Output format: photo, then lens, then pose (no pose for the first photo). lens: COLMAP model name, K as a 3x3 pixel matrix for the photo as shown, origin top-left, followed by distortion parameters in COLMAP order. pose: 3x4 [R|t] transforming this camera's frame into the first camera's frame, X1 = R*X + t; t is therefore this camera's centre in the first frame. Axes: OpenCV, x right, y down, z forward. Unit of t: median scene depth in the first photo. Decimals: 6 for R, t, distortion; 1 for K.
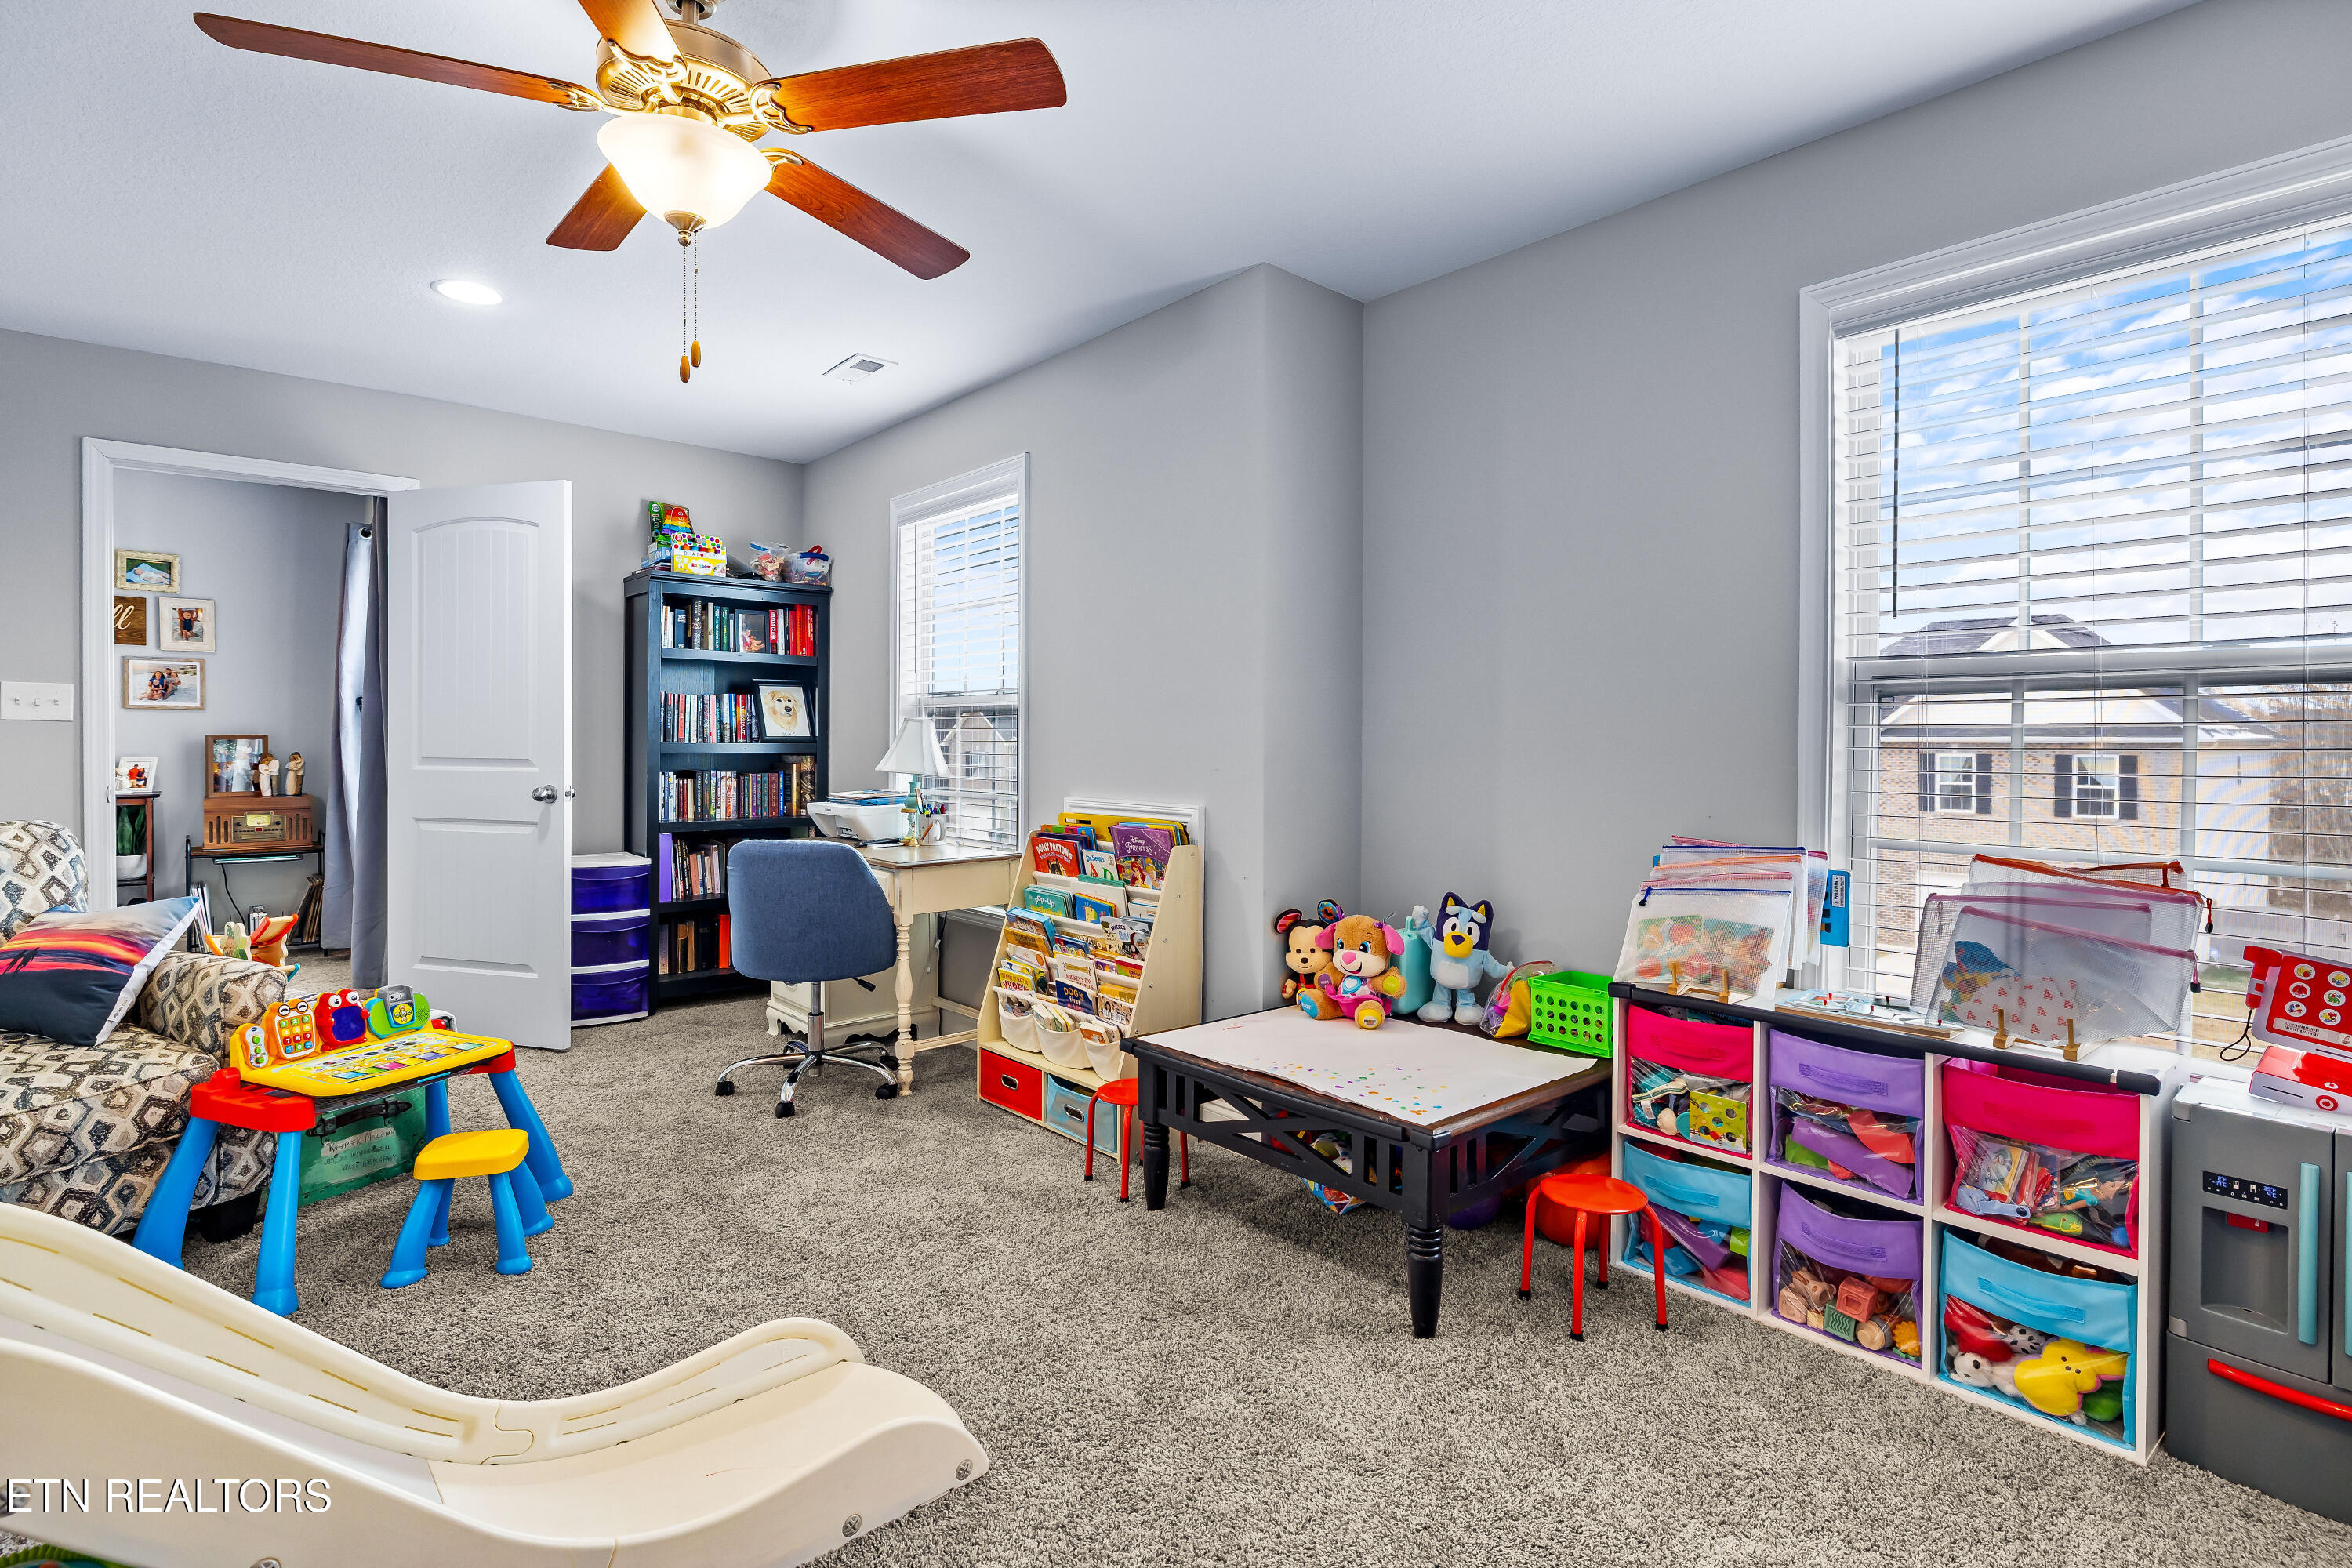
lens RADIAL K [[1160.4, 0, 1177.0], [0, 1160.4, 762.2], [0, 0, 1]] dist [-0.004468, -0.000192]
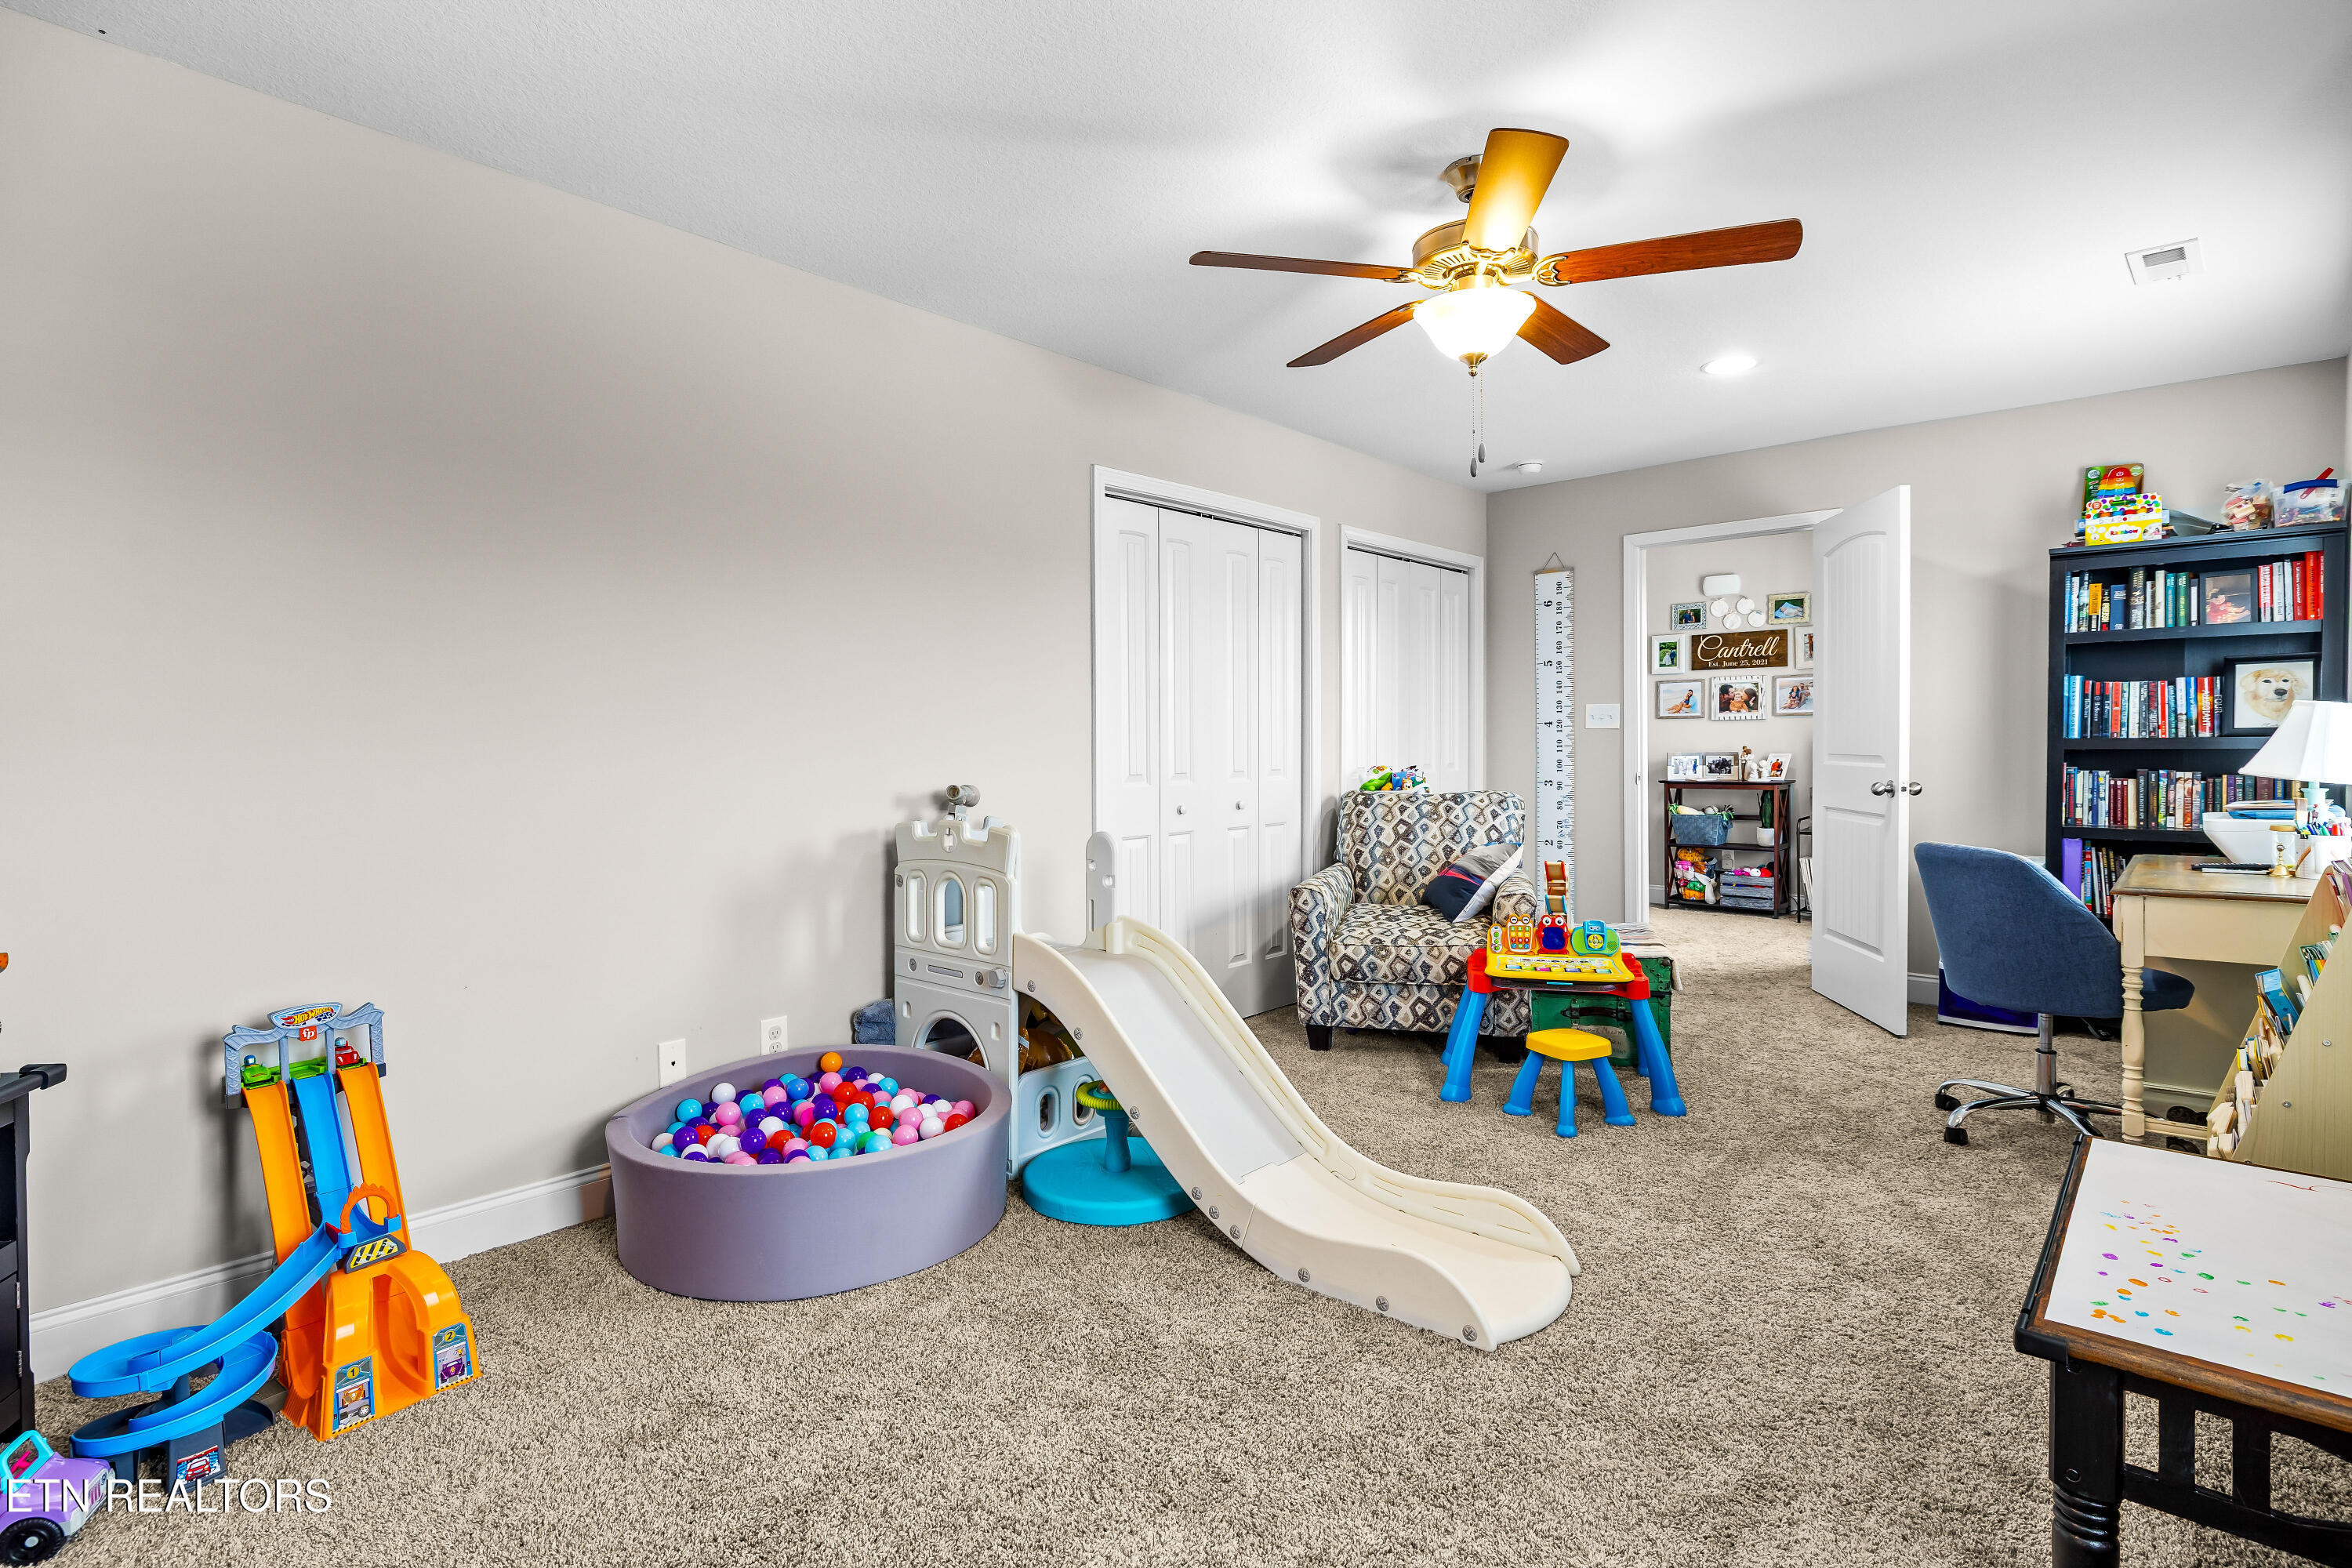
lens RADIAL K [[1160.4, 0, 1177.3], [0, 1160.4, 779.6], [0, 0, 1]] dist [-0.004468, -0.000192]
pose [[0.125363, 0.024402, -0.991811, 0.570632], [-0.006299, 0.999697, 0.023800, -0.002342], [0.992091, 0.003264, 0.125479, 0.312110]]
